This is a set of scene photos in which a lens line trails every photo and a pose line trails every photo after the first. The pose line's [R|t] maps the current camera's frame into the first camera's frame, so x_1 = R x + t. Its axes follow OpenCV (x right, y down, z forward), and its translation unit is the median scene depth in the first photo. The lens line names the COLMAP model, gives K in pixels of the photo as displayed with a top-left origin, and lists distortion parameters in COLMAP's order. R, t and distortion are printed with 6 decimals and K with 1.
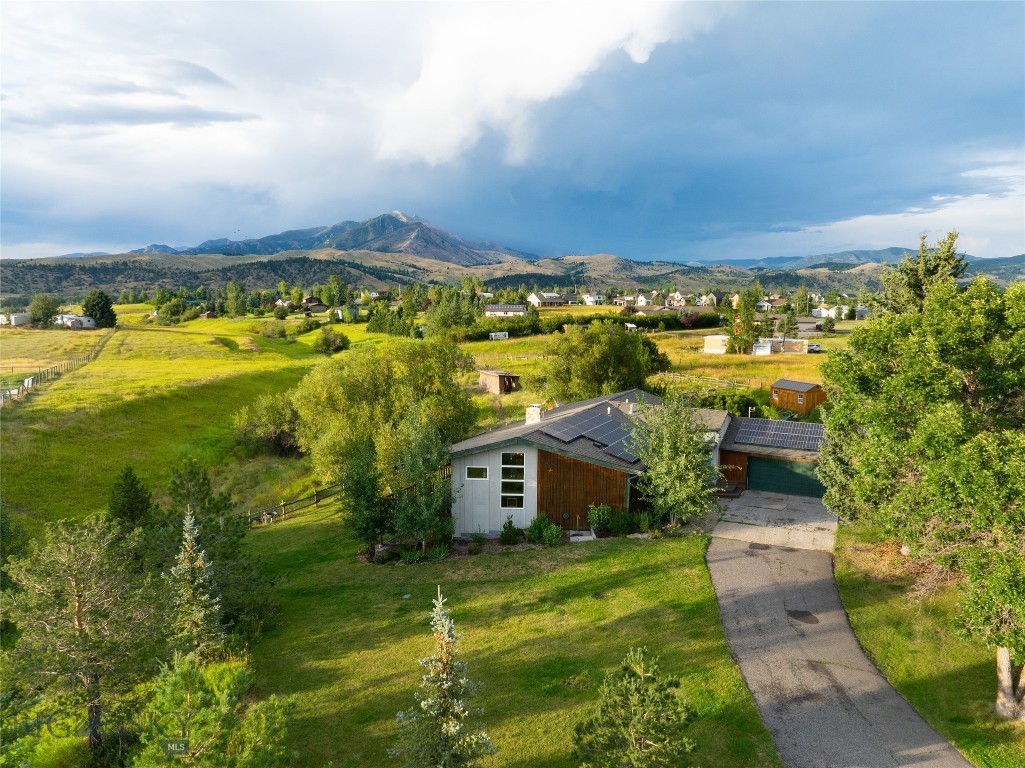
lens RADIAL K [[718.7, 0, 515.5], [0, 718.7, 378.4], [0, 0, 1]] dist [-0.043307, 0.006486]
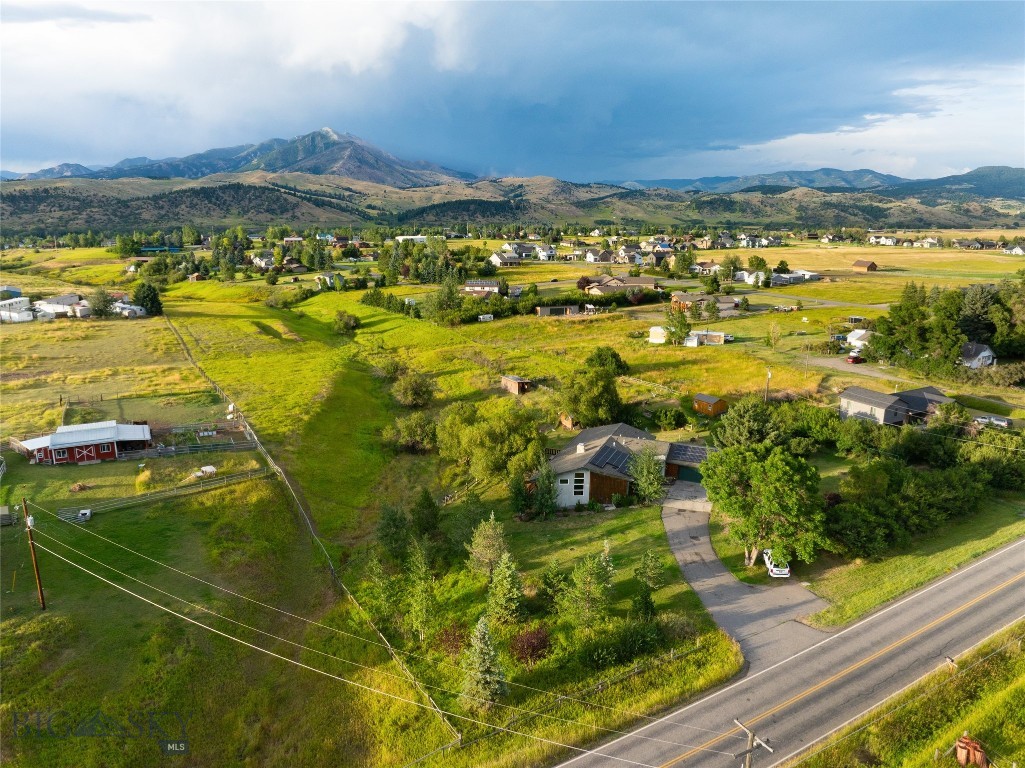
lens RADIAL K [[718.7, 0, 515.5], [0, 718.7, 378.4], [0, 0, 1]] dist [-0.043307, 0.006486]
pose [[0.996237, -0.020884, 0.084116, -0.040099], [0.011609, 0.993943, 0.109286, -0.045939], [-0.085889, -0.107898, 0.990445, -0.126148]]
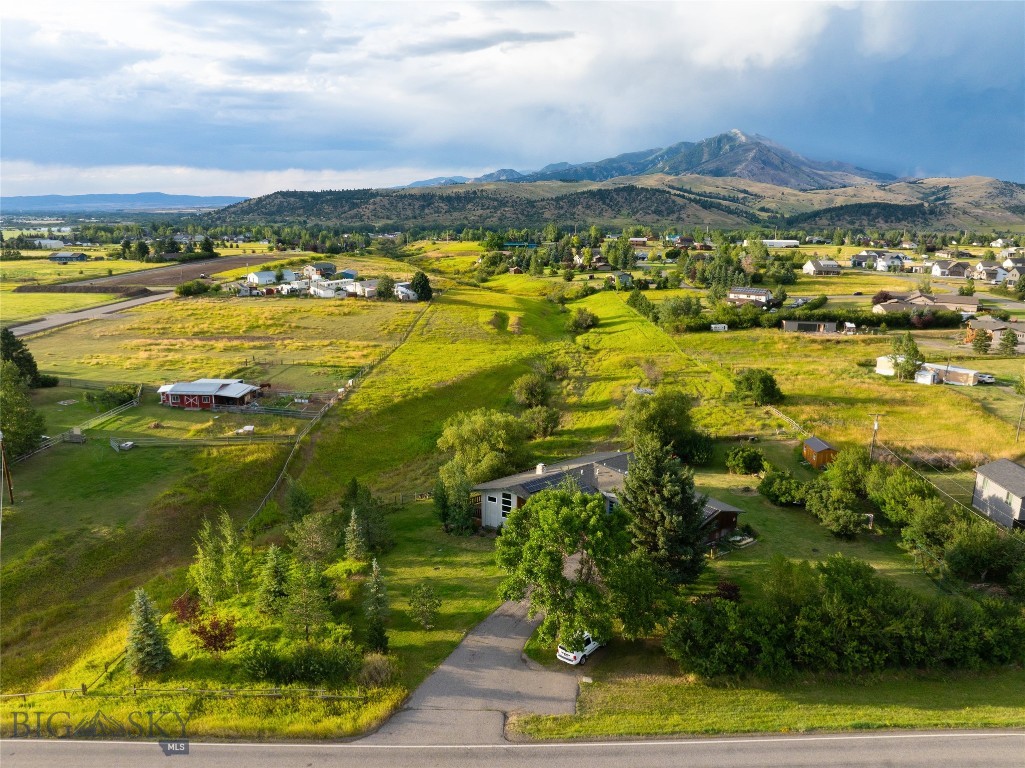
lens RADIAL K [[718.7, 0, 515.5], [0, 718.7, 378.4], [0, 0, 1]] dist [-0.043307, 0.006486]
pose [[0.901055, 0.099744, -0.422079, 0.088390], [-0.054604, 0.991541, 0.117748, -0.048616], [0.430253, -0.083051, 0.898880, -0.087398]]
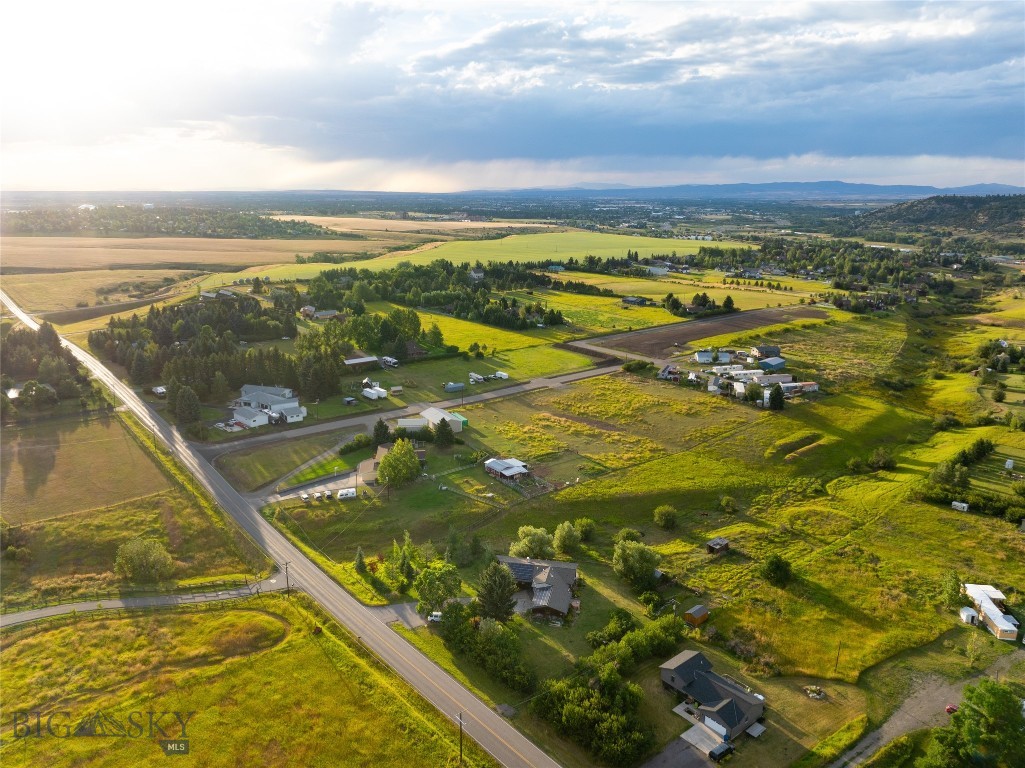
lens RADIAL K [[718.7, 0, 515.5], [0, 718.7, 378.4], [0, 0, 1]] dist [-0.043307, 0.006486]
pose [[0.262010, 0.232017, -0.936760, 0.432170], [-0.122899, 0.970789, 0.206071, -0.215395], [0.957208, 0.061134, 0.282871, -0.040880]]
